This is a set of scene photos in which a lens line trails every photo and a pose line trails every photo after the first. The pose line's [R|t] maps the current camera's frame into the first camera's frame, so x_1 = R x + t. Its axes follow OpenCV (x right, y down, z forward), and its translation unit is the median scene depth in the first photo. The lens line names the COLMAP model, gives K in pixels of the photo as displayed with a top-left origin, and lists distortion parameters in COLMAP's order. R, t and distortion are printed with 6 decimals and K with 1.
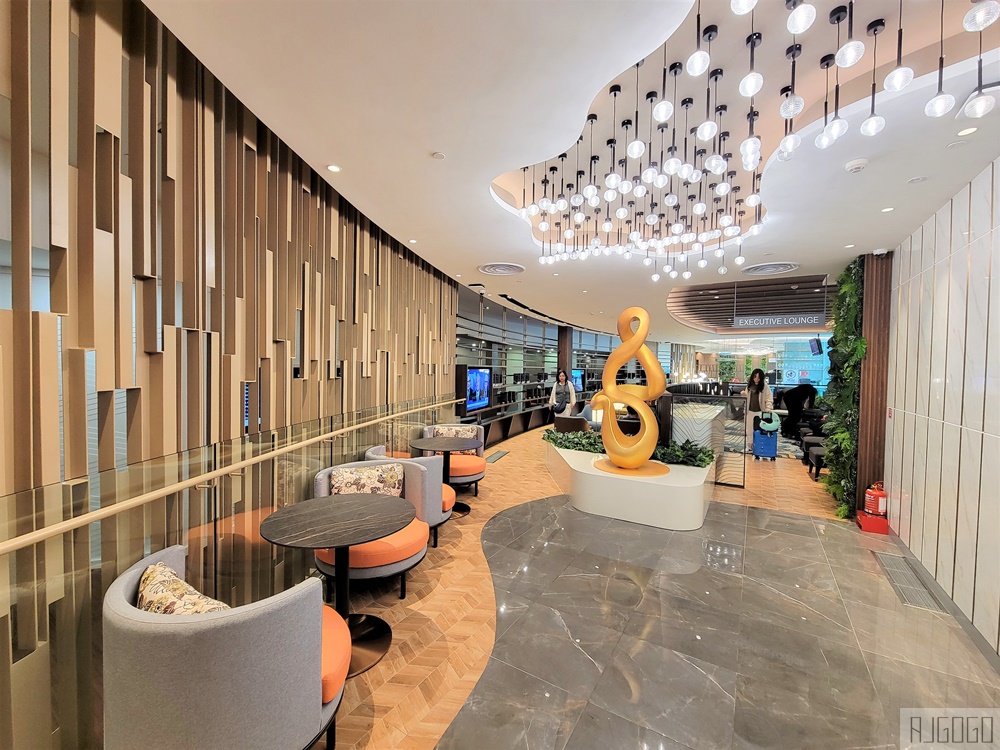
lens RADIAL K [[415.7, 0, 500.0], [0, 415.7, 375.0], [0, 0, 1]] dist [-0.001761, -0.000131]
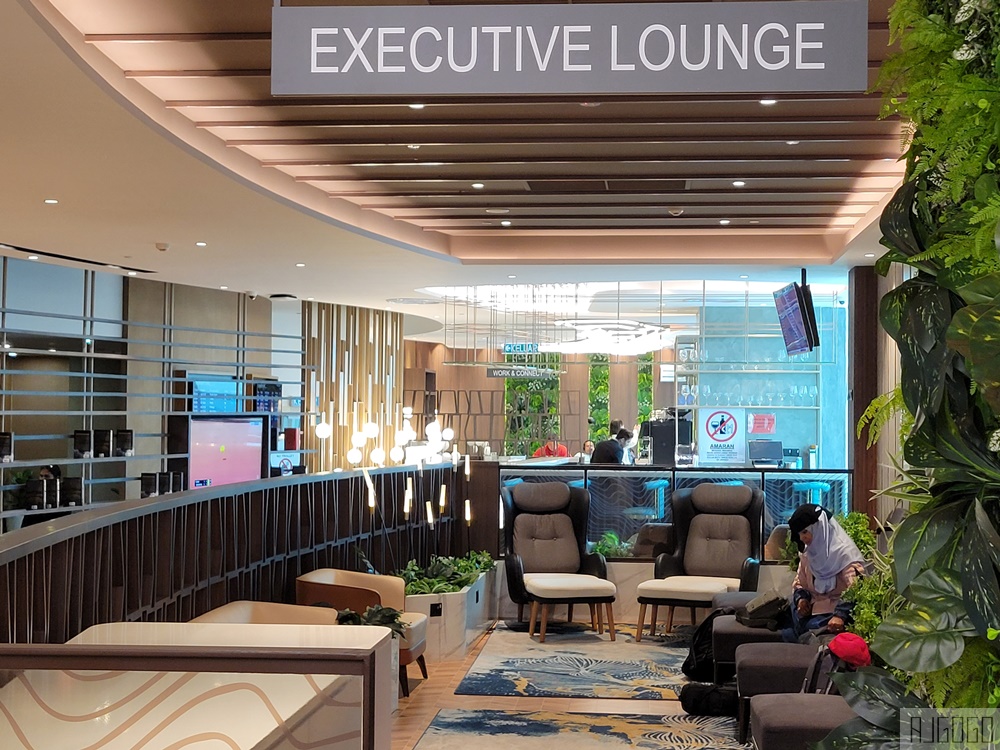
lens RADIAL K [[1515.0, 0, 500.0], [0, 1515.0, 375.0], [0, 0, 1]] dist [0.006946, 0.007234]
pose [[0.896634, -0.000004, 0.442771, 0.167906], [0.015976, 0.999349, -0.032343, -0.005512], [-0.442483, 0.036074, 0.896051, 0.225011]]
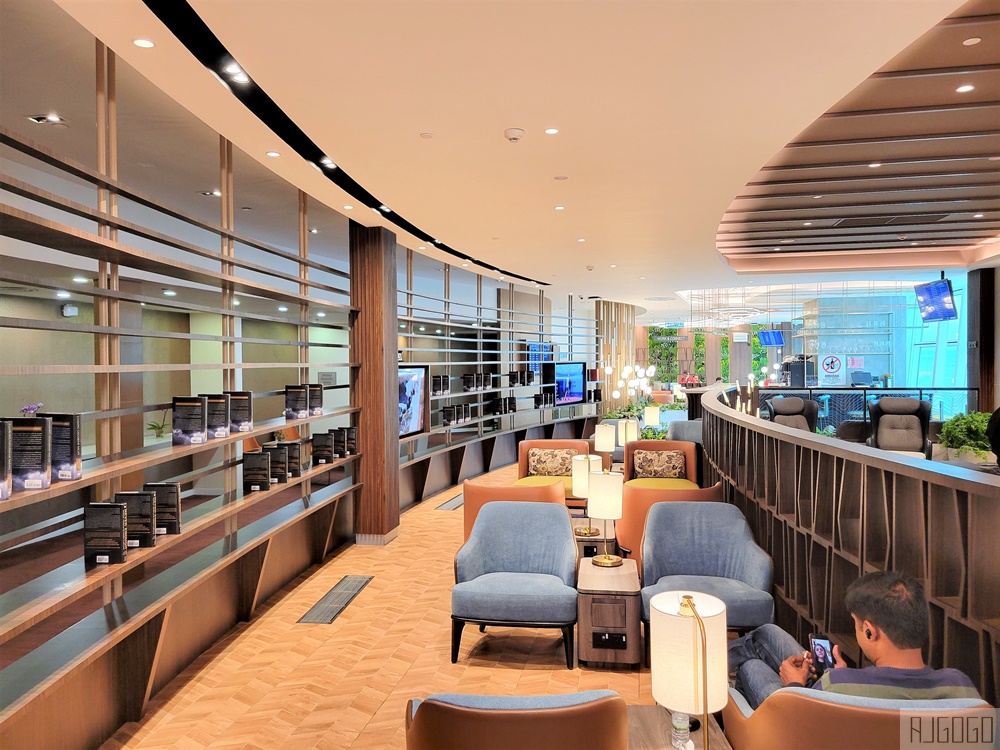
lens RADIAL K [[767.3, 0, 500.0], [0, 767.3, 375.0], [0, 0, 1]] dist [0.005267, 0.002669]
pose [[0.932432, -0.031522, 0.359968, 0.031650], [0.030678, 0.999497, 0.008060, -0.009250], [-0.360041, 0.003528, 0.932930, 0.372160]]
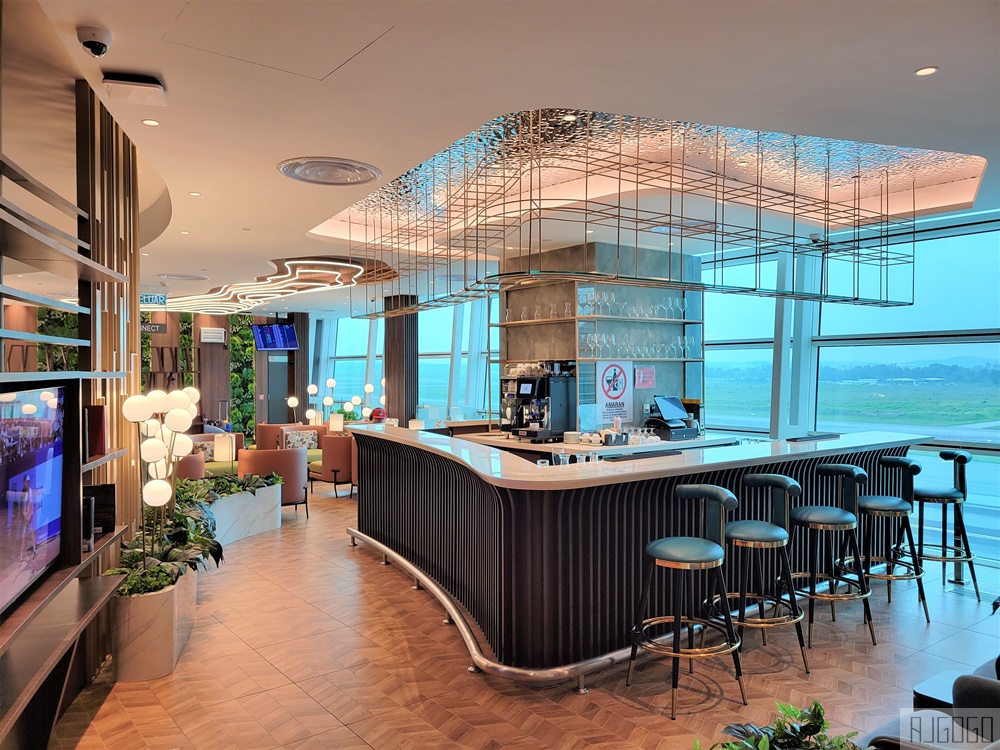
lens RADIAL K [[767.3, 0, 500.0], [0, 767.3, 375.0], [0, 0, 1]] dist [0.005267, 0.002669]
pose [[0.366672, -0.023977, 0.930041, 0.332428], [0.025267, 0.999556, 0.015807, -0.015338], [-0.930007, 0.017703, 0.367115, 1.069547]]
